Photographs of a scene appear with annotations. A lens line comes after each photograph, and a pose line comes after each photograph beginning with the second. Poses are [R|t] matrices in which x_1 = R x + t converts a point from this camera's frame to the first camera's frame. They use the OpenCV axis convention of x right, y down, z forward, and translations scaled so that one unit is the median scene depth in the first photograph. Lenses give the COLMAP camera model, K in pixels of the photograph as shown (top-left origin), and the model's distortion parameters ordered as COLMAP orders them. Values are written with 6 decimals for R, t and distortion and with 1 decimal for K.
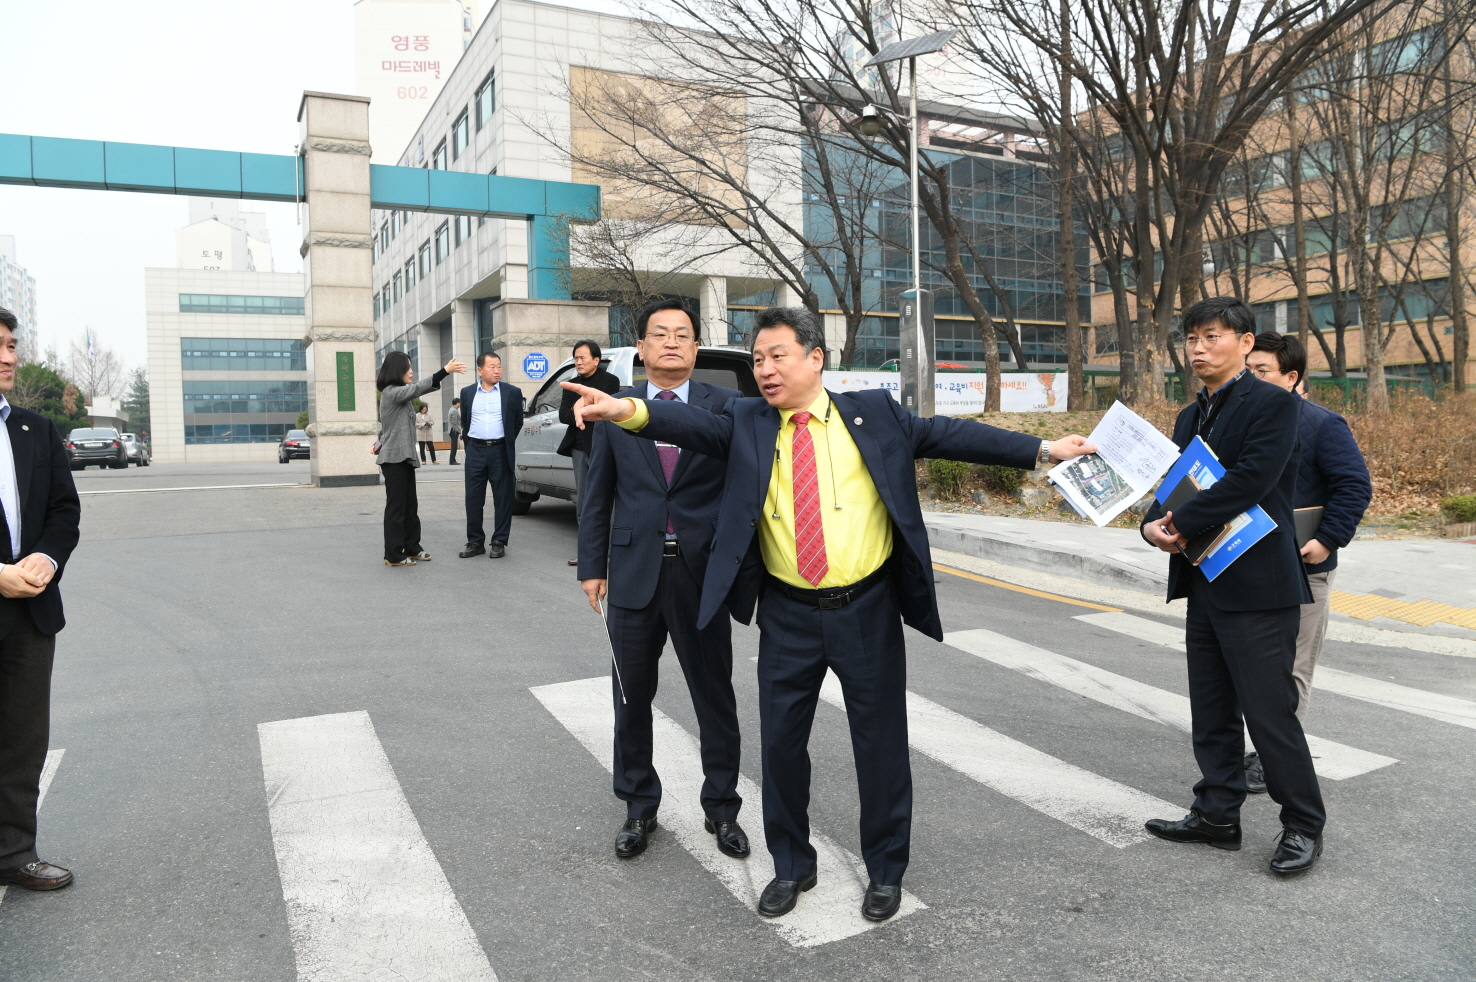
lens RADIAL K [[1015.4, 0, 735.9], [0, 1015.4, 489.7], [0, 0, 1]] dist [-0.072503, 0.014132]
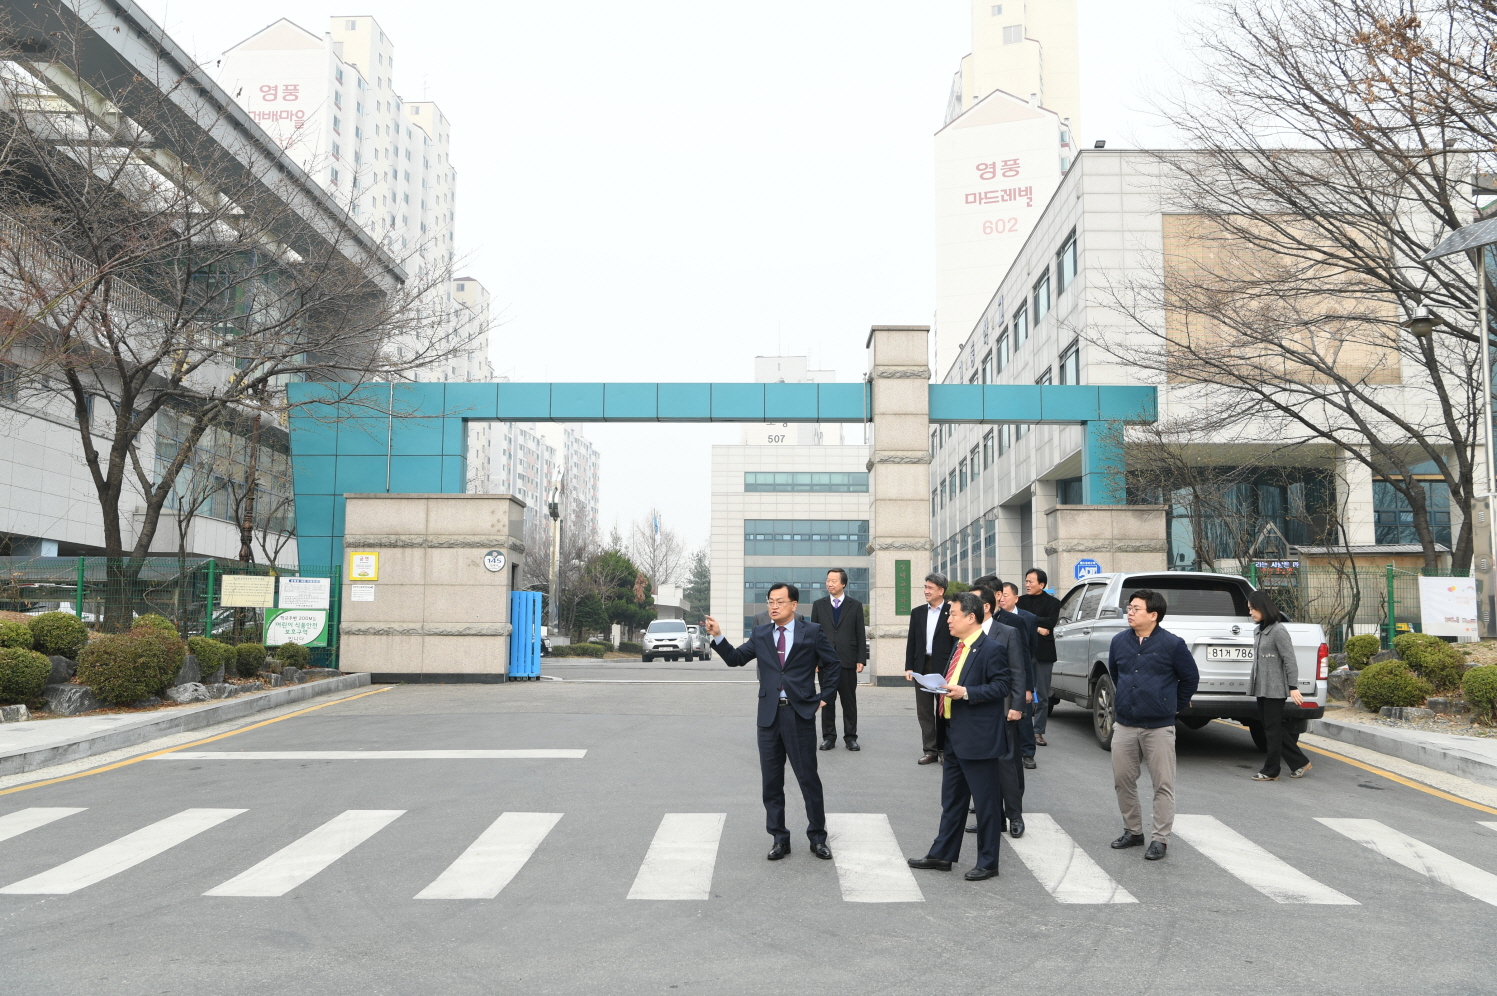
lens RADIAL K [[1325.5, 0, 744.5], [0, 1325.5, 494.5], [0, 0, 1]] dist [-0.024751, 0.038901]
pose [[0.876836, -0.026919, -0.480035, 0.141842], [-0.049530, 0.988062, -0.145879, 0.008549], [0.478232, 0.151688, 0.865035, -0.313570]]
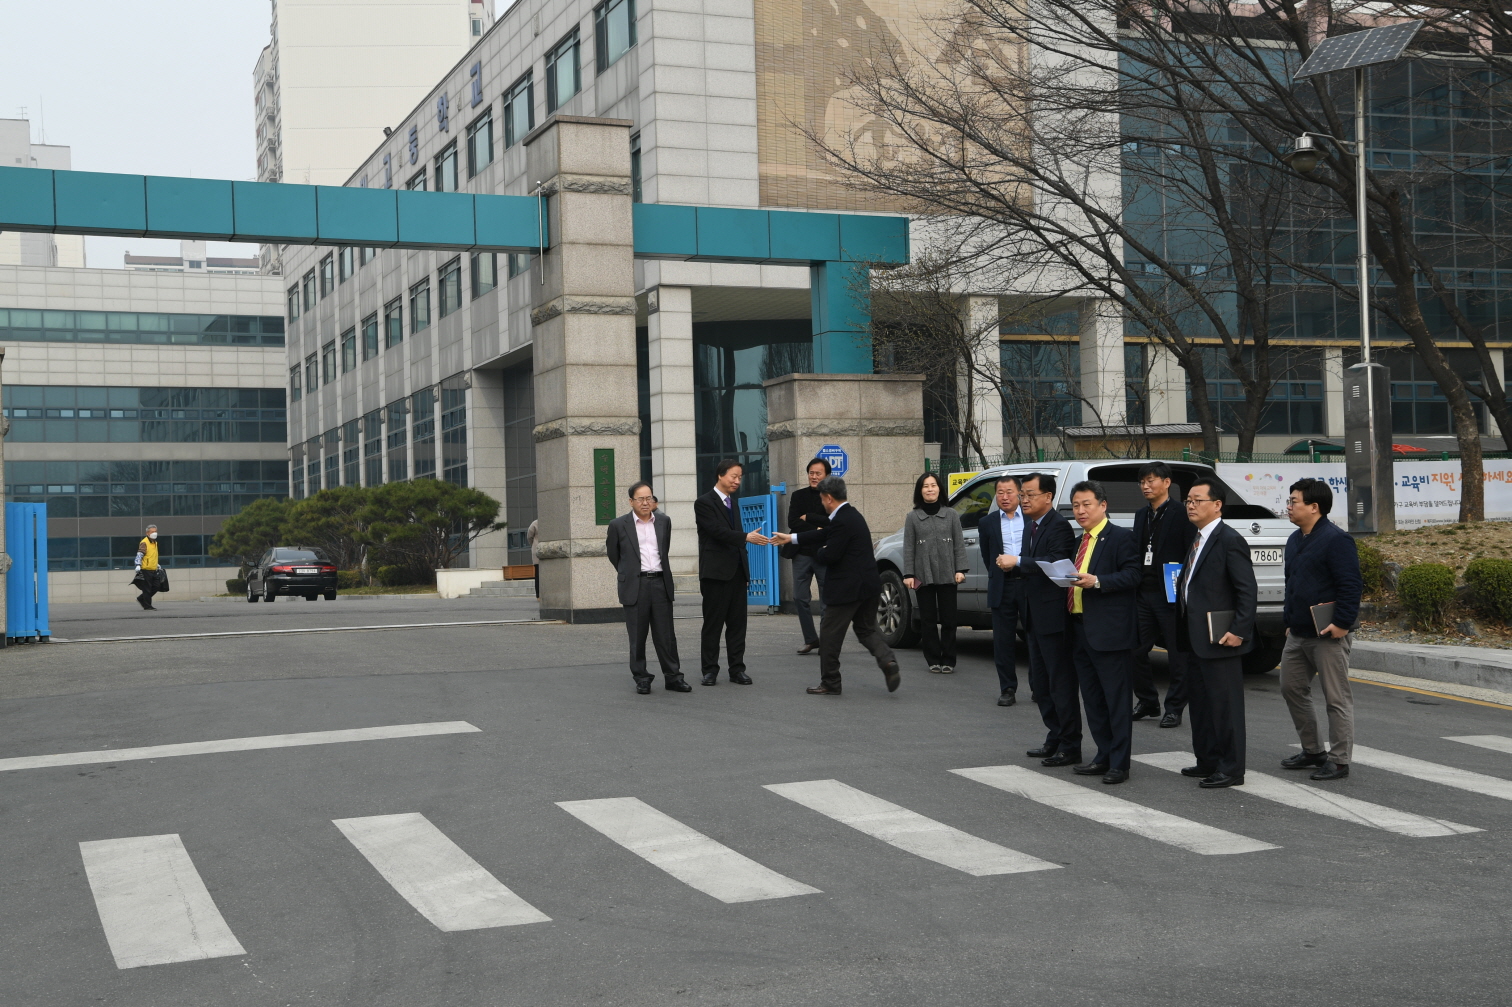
lens RADIAL K [[1942.8, 0, 753.6], [0, 1942.8, 496.6], [0, 0, 1]] dist [0.138523, 0.000000]
pose [[0.996086, -0.009303, -0.087899, -0.139969], [0.002119, 0.996674, -0.081463, 0.022181], [0.088365, 0.080958, 0.992793, -0.471940]]
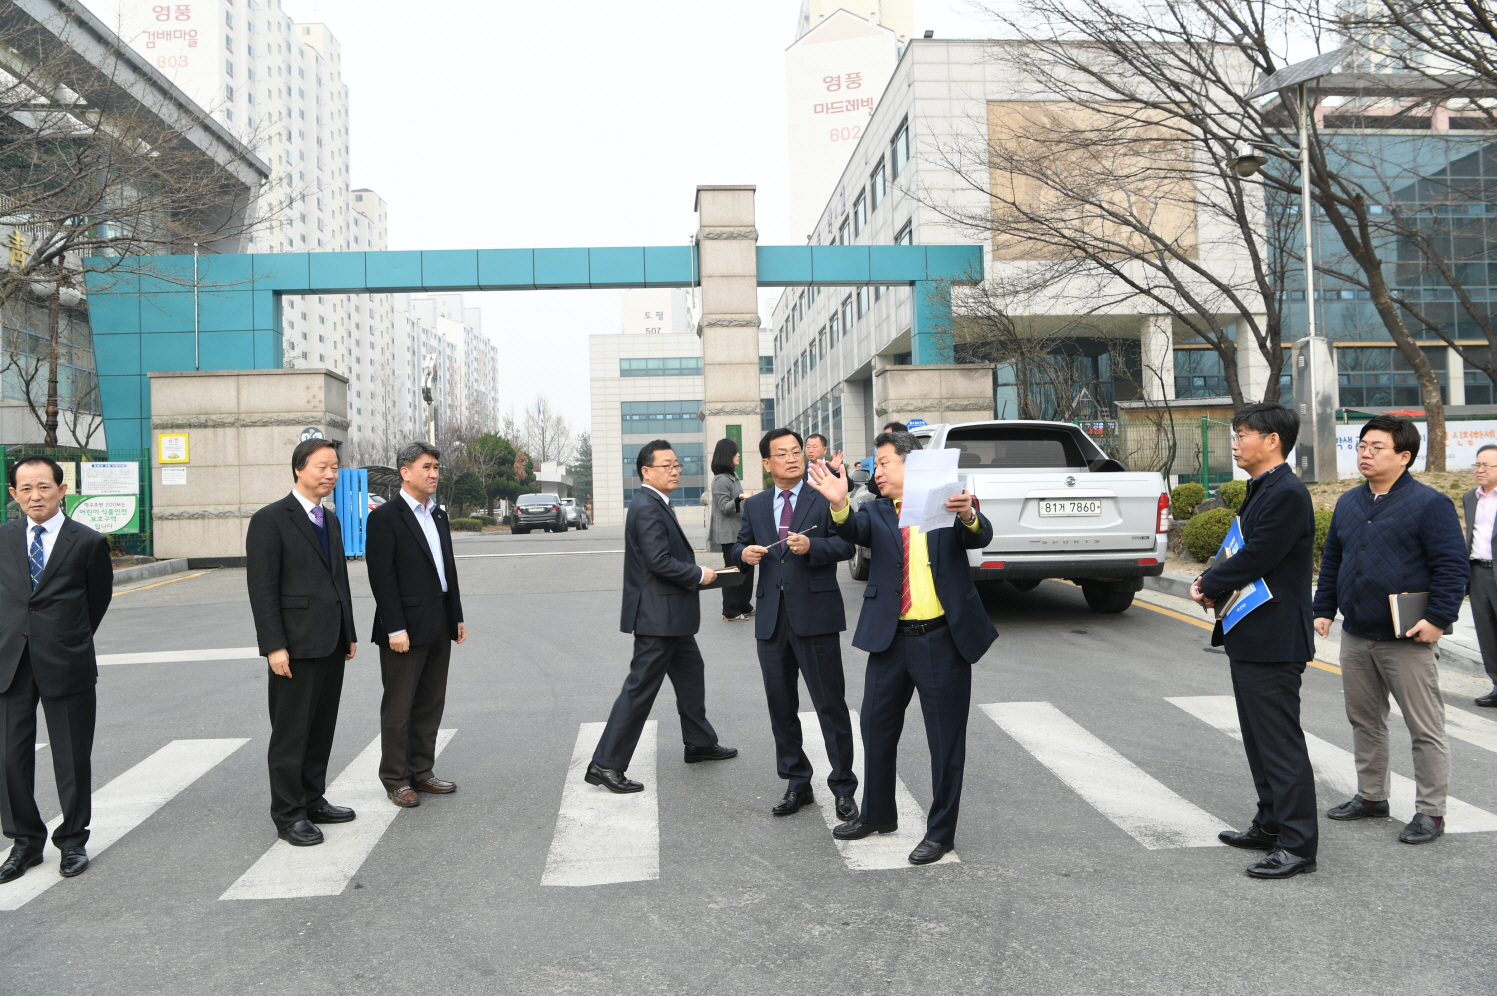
lens RADIAL K [[1152.7, 0, 743.5], [0, 1152.7, 490.9], [0, 0, 1]] dist [-0.058725, 0.026602]
pose [[0.918100, -0.011753, -0.396174, 0.100618], [-0.010898, 0.998434, -0.054874, -0.000707], [0.396198, 0.054698, 0.916534, -0.108697]]
